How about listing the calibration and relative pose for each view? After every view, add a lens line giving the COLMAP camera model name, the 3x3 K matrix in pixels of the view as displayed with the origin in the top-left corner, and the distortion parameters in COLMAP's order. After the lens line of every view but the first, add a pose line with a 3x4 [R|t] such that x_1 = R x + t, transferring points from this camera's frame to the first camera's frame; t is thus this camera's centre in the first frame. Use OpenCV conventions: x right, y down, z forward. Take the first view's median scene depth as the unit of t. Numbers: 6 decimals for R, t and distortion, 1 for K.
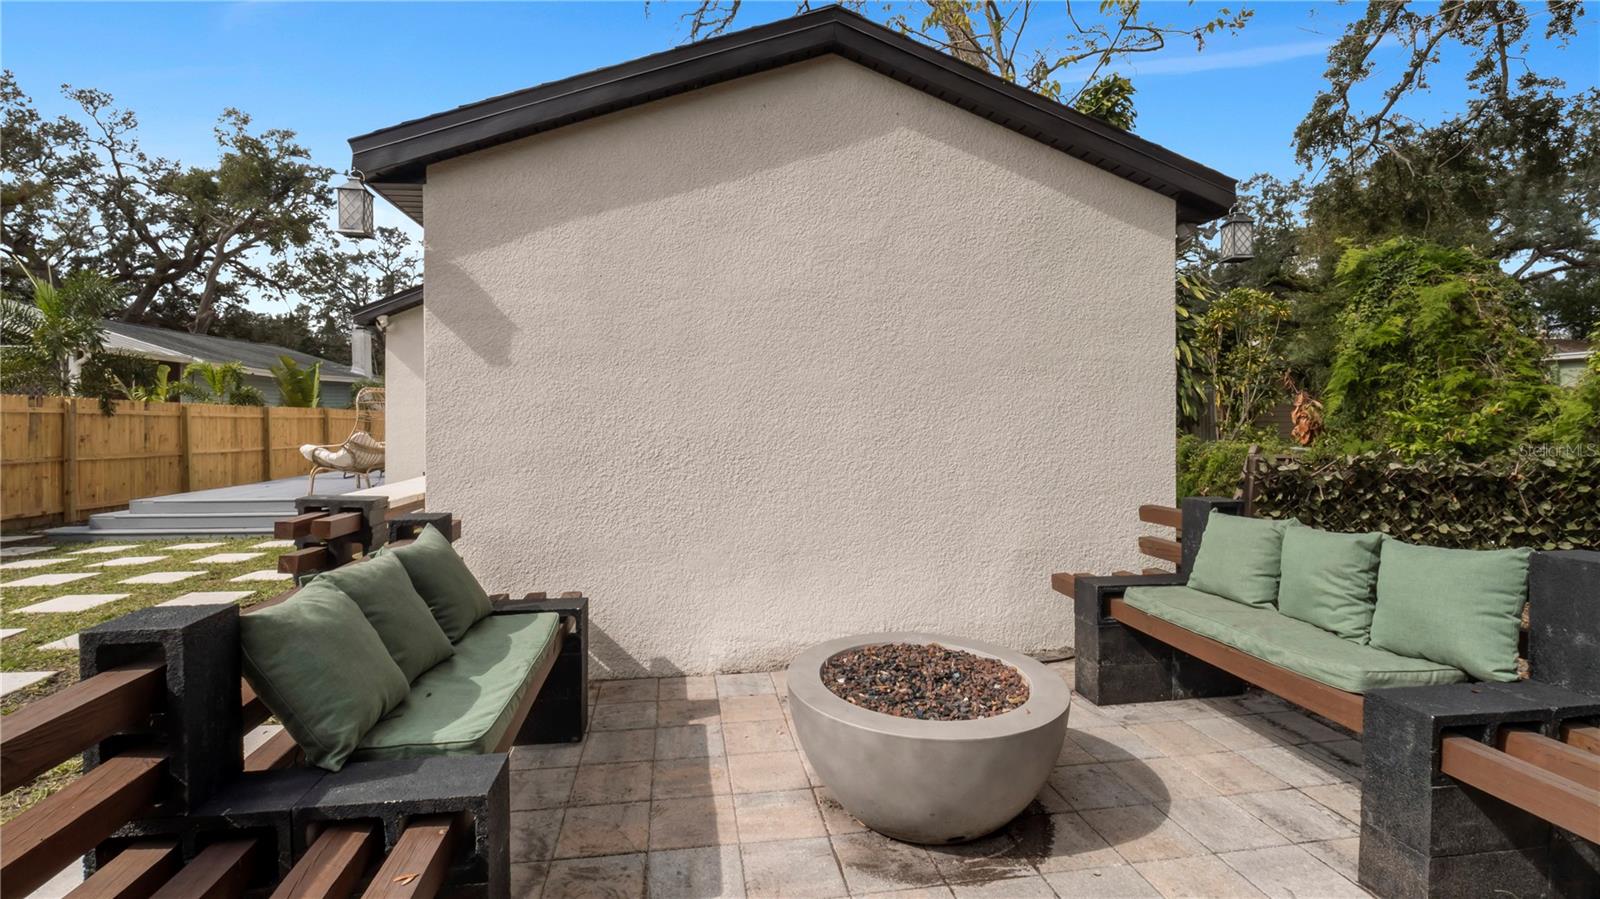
lens RADIAL K [[667.6, 0, 801.1], [0, 667.6, 433.0], [0, 0, 1]] dist [0.001534, 0.000247]
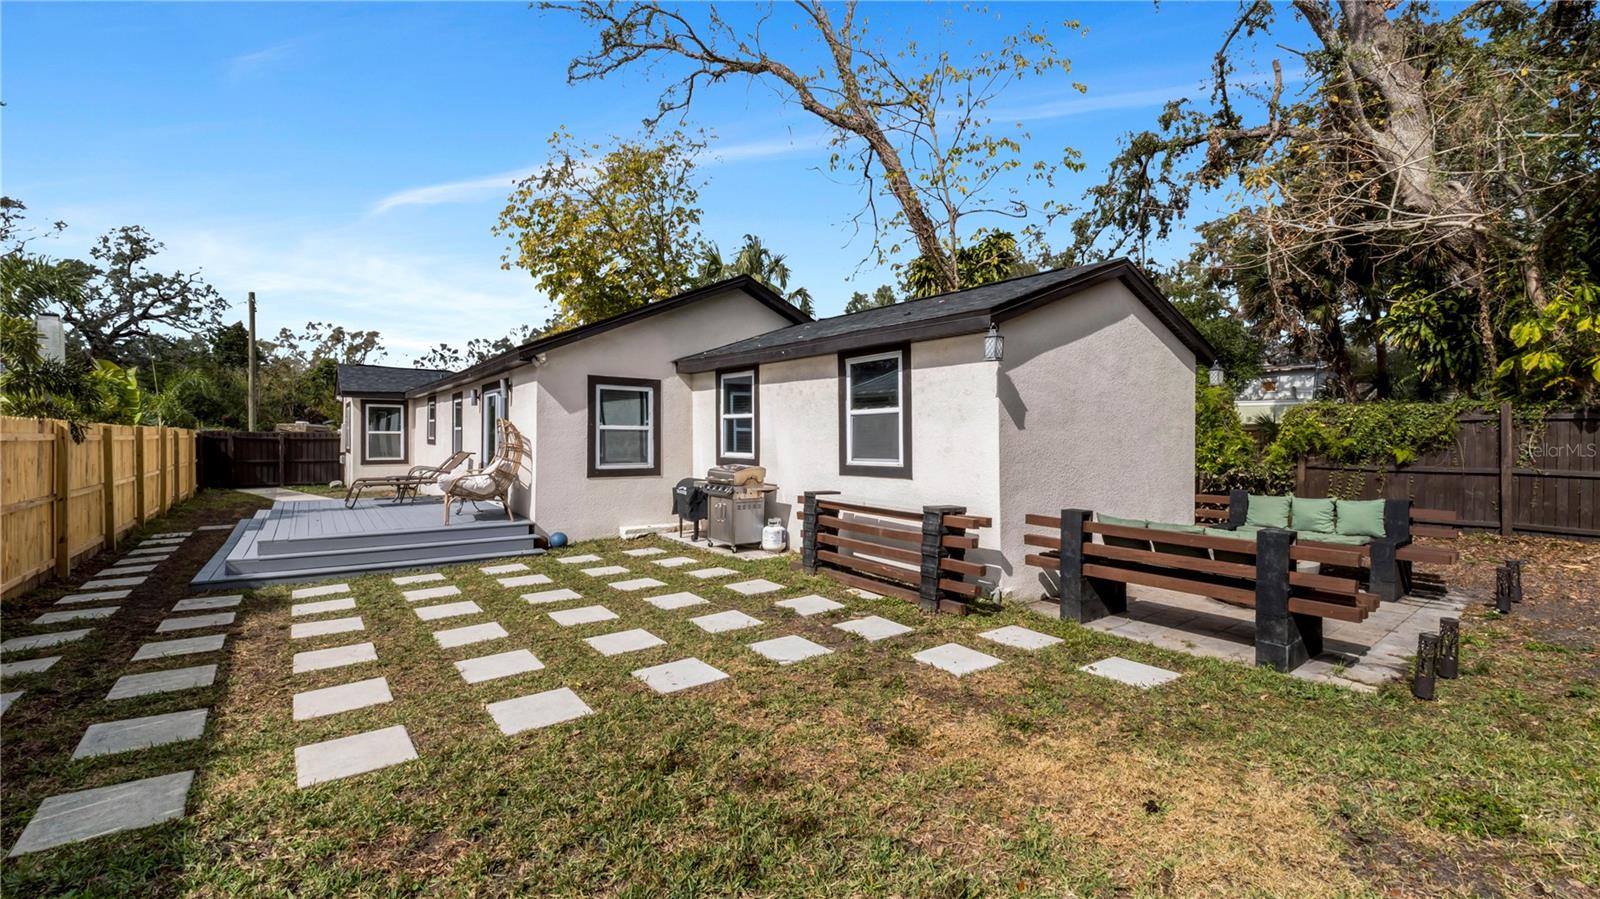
lens RADIAL K [[667.6, 0, 801.1], [0, 667.6, 433.0], [0, 0, 1]] dist [0.001534, 0.000247]
pose [[0.871579, 0.011652, 0.490116, -0.837771], [0.000162, 0.999711, -0.024056, -0.021854], [-0.490255, 0.021046, 0.871325, -0.140764]]
